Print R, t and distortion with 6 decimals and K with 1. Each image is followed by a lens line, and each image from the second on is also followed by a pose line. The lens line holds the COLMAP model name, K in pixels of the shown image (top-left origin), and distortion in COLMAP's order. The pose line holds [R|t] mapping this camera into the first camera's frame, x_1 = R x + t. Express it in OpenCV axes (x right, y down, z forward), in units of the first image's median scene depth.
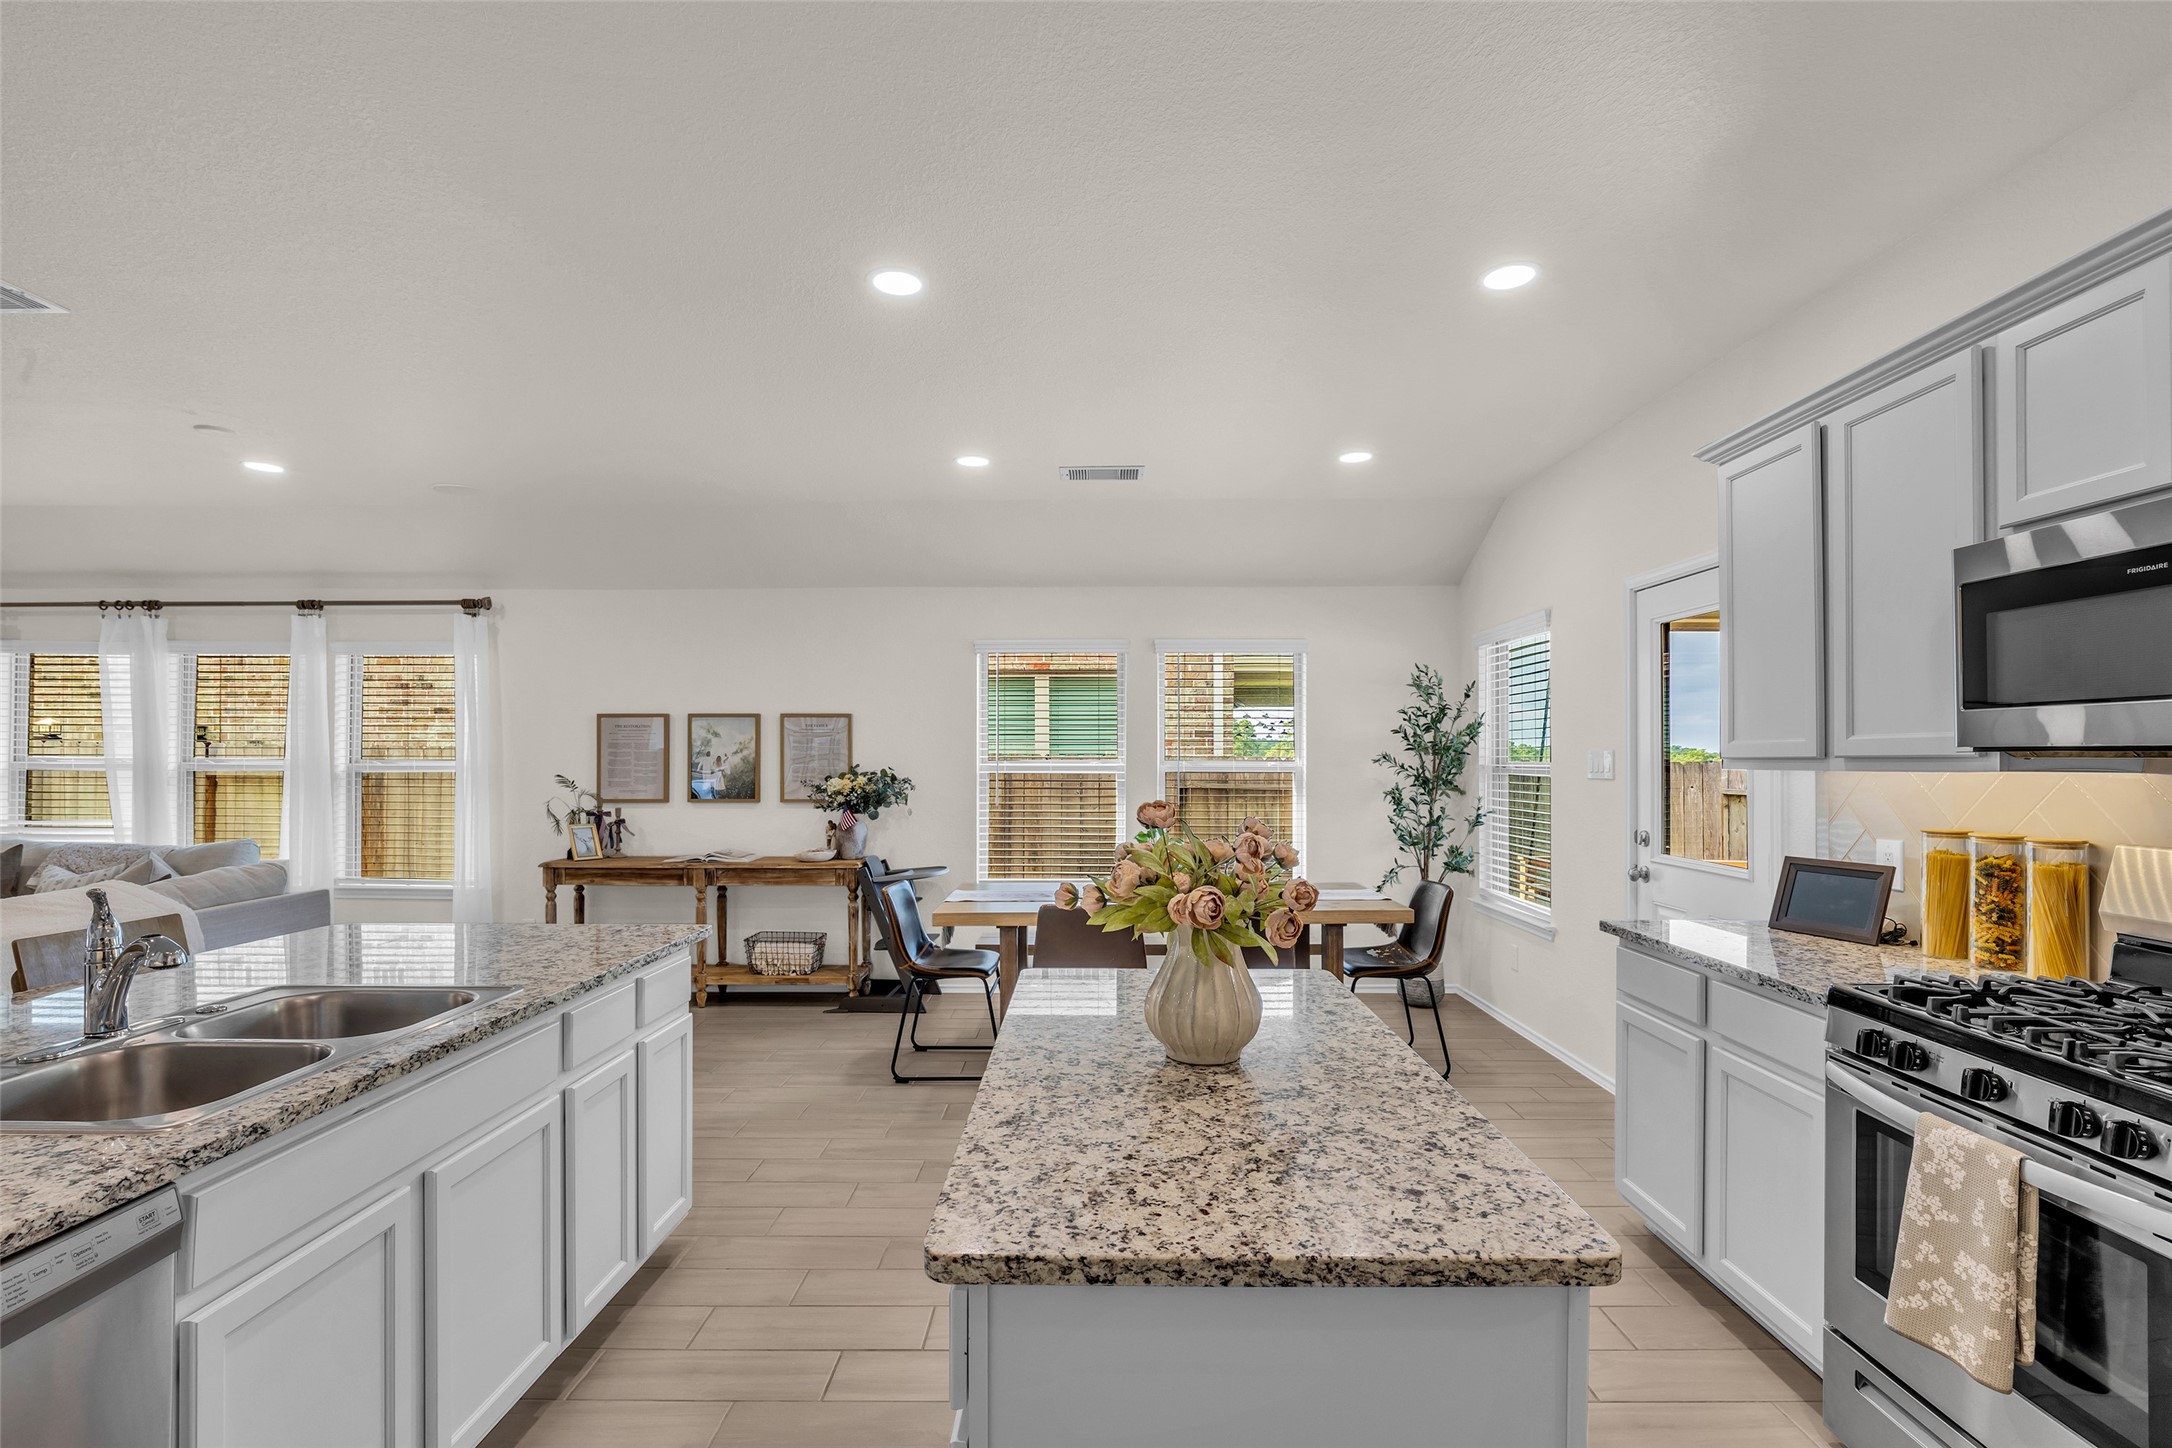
lens RADIAL K [[1001.8, 0, 1089.4], [0, 1001.8, 753.3], [0, 0, 1]] dist [-0.020030, 0.004328]
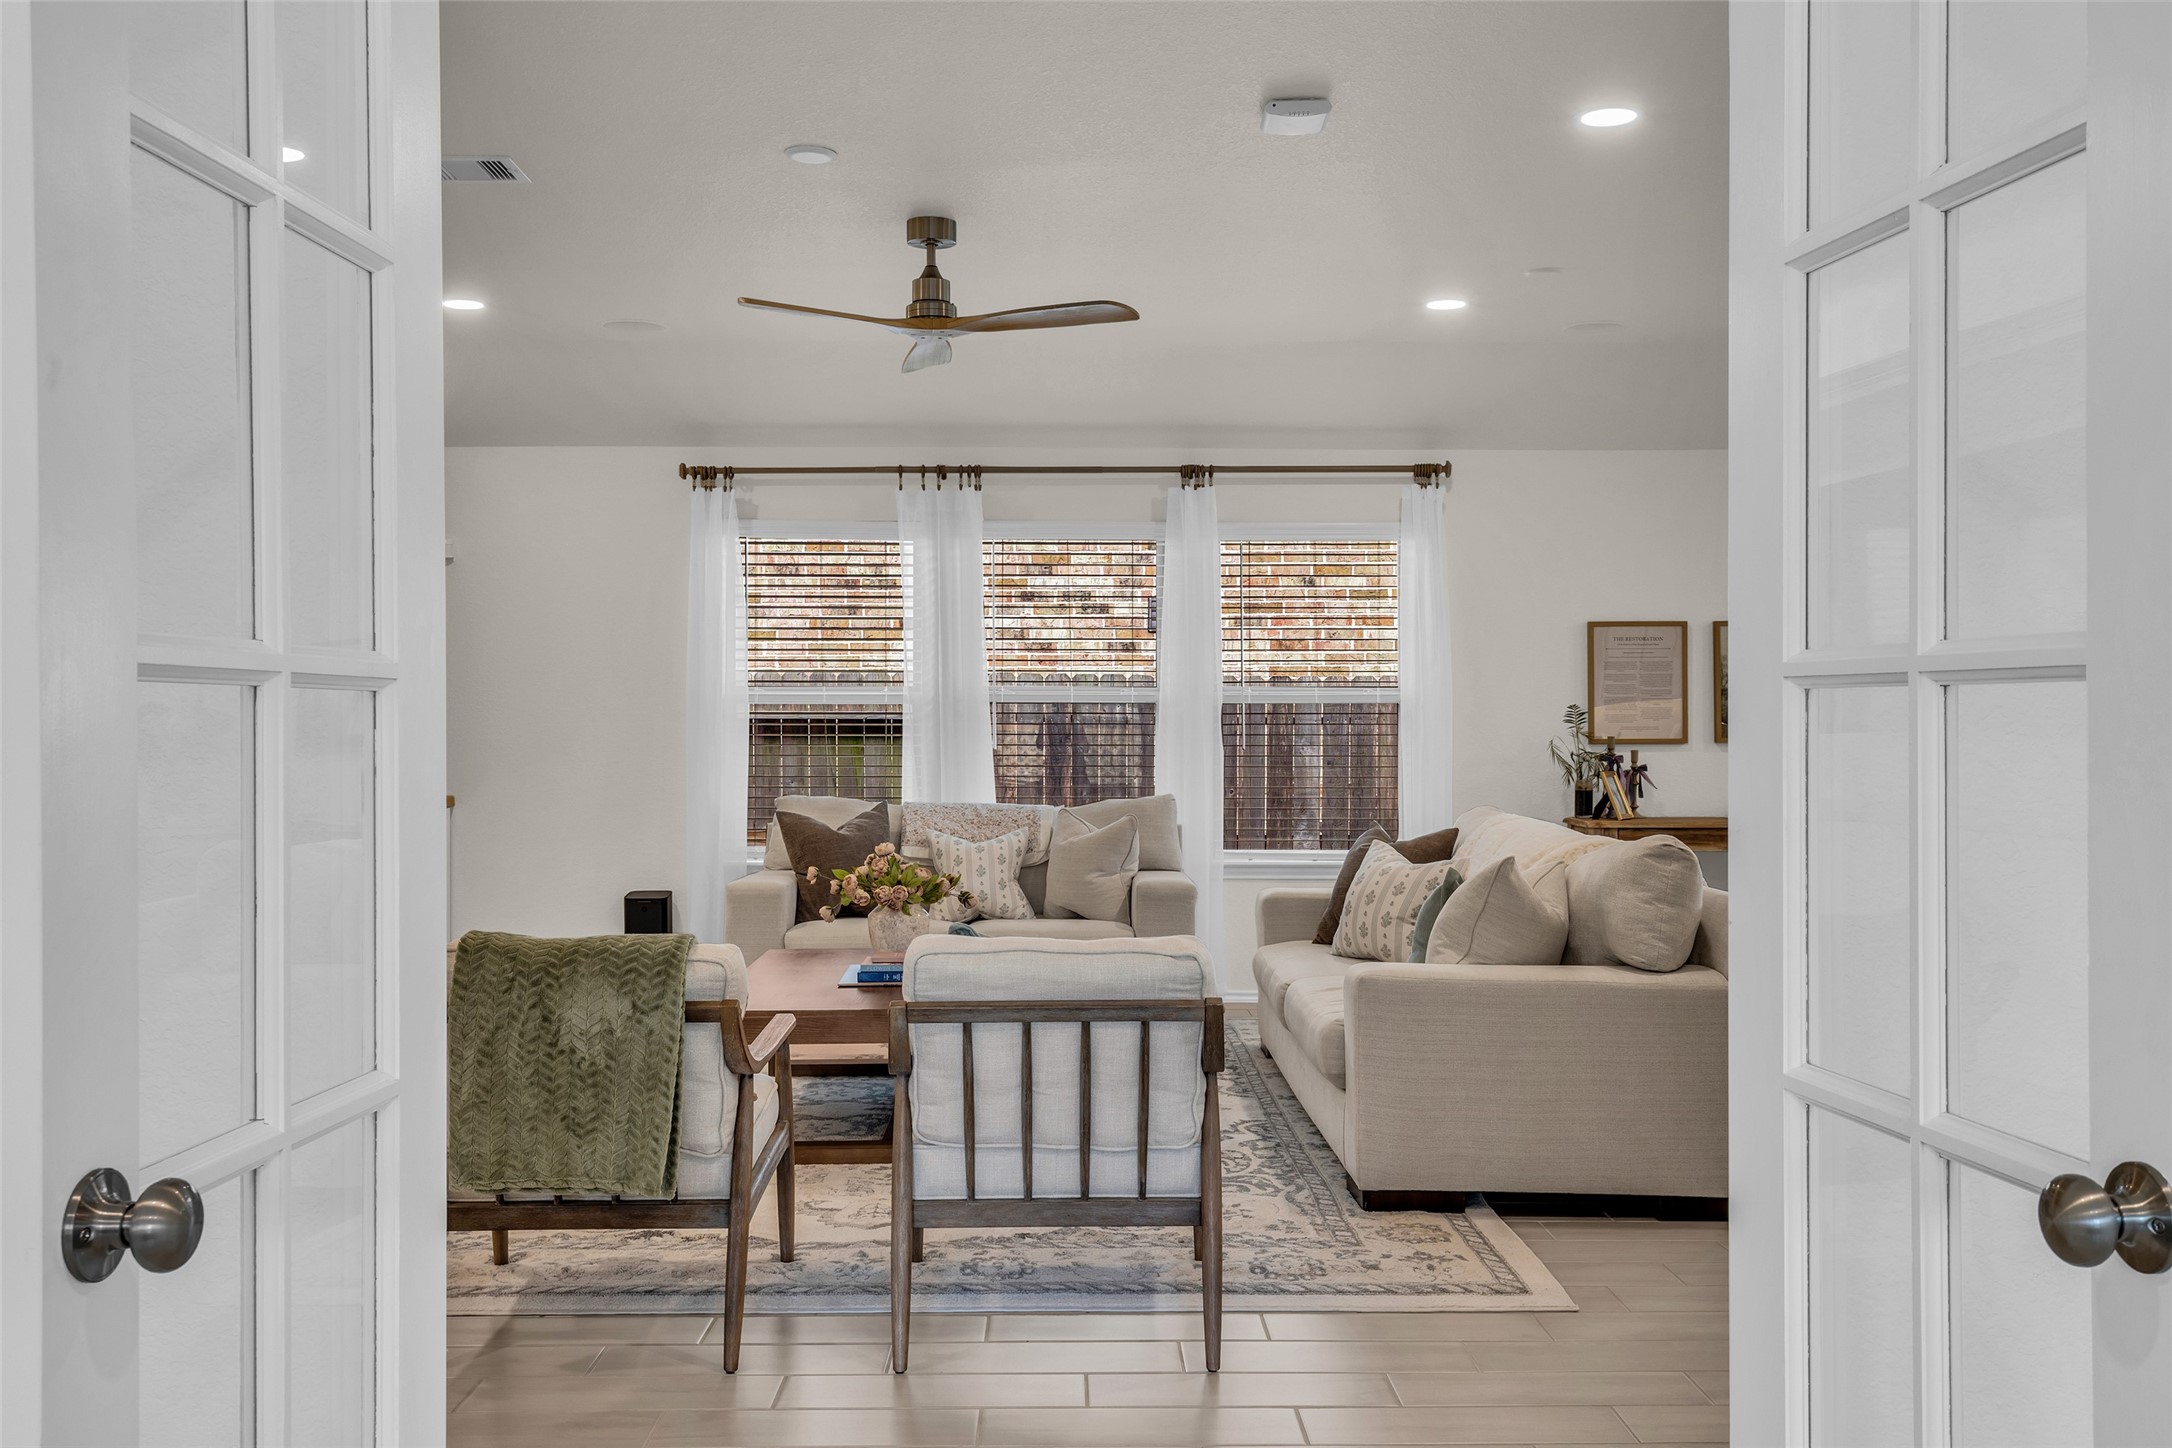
lens RADIAL K [[1989.3, 0, 1048.2], [0, 1989.3, 711.6], [0, 0, 1]] dist [0.028754, 0.000000]
pose [[0.999818, -0.003182, 0.018833, -0.931852], [0.003222, 0.999993, -0.002115, 0.028211], [-0.018826, 0.002175, 0.999820, -0.458250]]
